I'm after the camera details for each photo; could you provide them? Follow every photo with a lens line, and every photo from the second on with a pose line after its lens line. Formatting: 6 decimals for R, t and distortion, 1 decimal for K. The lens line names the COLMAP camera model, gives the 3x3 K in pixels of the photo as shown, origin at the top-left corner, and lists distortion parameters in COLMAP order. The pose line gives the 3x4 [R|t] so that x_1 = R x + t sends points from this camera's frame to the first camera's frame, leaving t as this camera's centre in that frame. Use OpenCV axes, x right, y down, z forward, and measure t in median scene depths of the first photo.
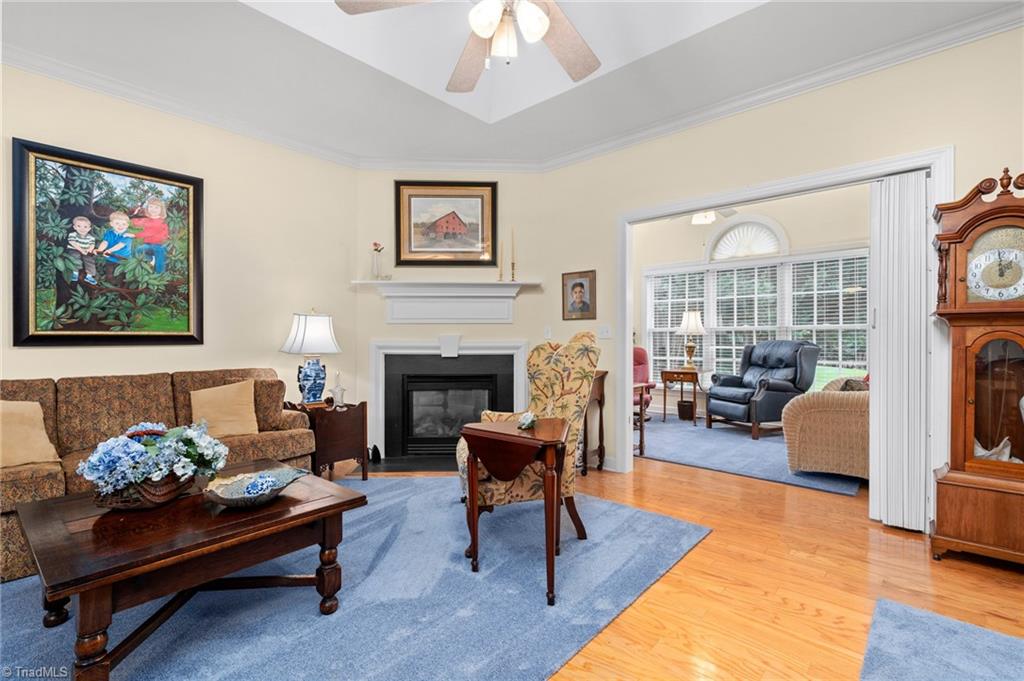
lens RADIAL K [[463.3, 0, 510.4], [0, 463.3, 338.2], [0, 0, 1]] dist [-0.004202, 0.001720]
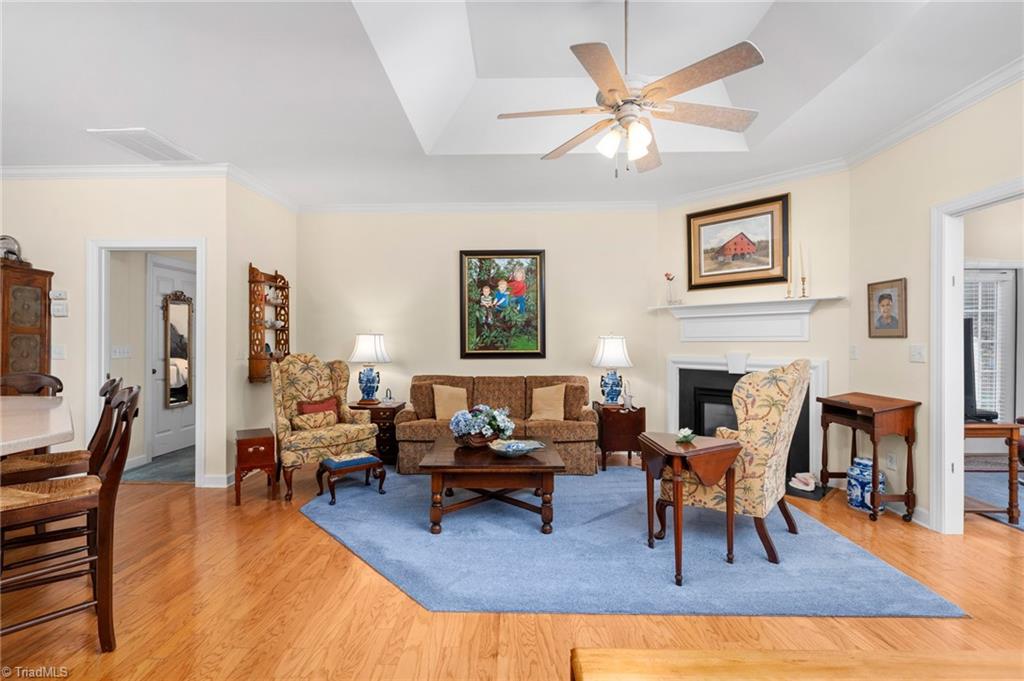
lens RADIAL K [[463.3, 0, 508.1], [0, 463.3, 341.4], [0, 0, 1]] dist [-0.004202, 0.001720]
pose [[0.651363, -0.000952, -0.758766, 0.411606], [0.003365, 0.999993, 0.001634, -0.045148], [0.758759, -0.003617, 0.651362, -0.085525]]
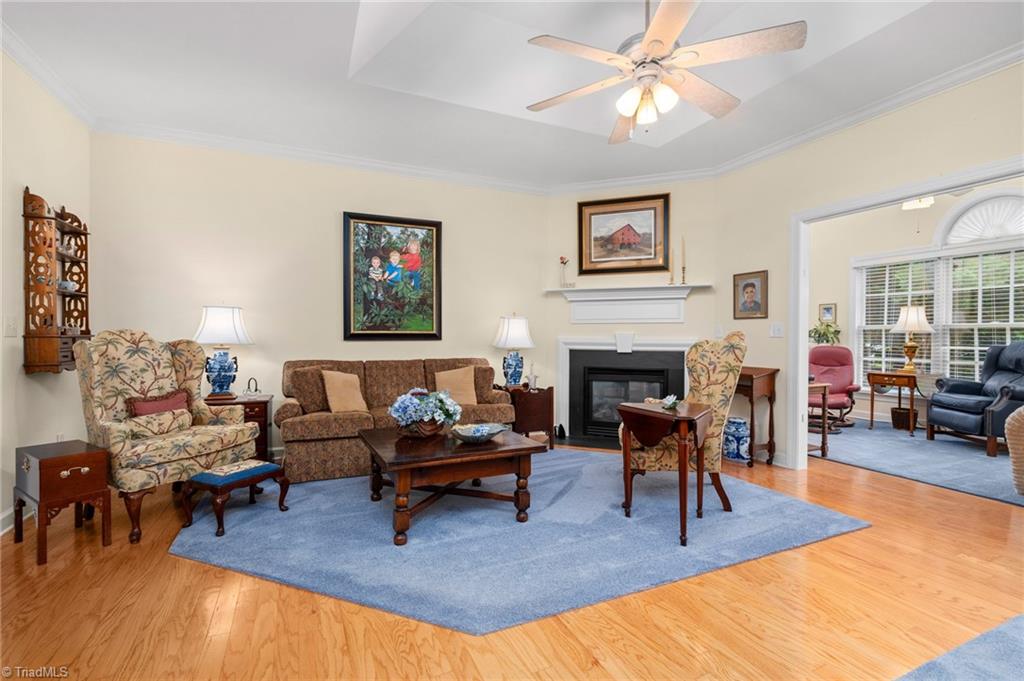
lens RADIAL K [[463.3, 0, 510.2], [0, 463.3, 340.3], [0, 0, 1]] dist [-0.004202, 0.001720]
pose [[0.915289, 0.006671, -0.402742, 0.090371], [-0.002686, 0.999942, 0.010460, -0.000963], [0.402789, -0.008492, 0.915254, -0.199544]]
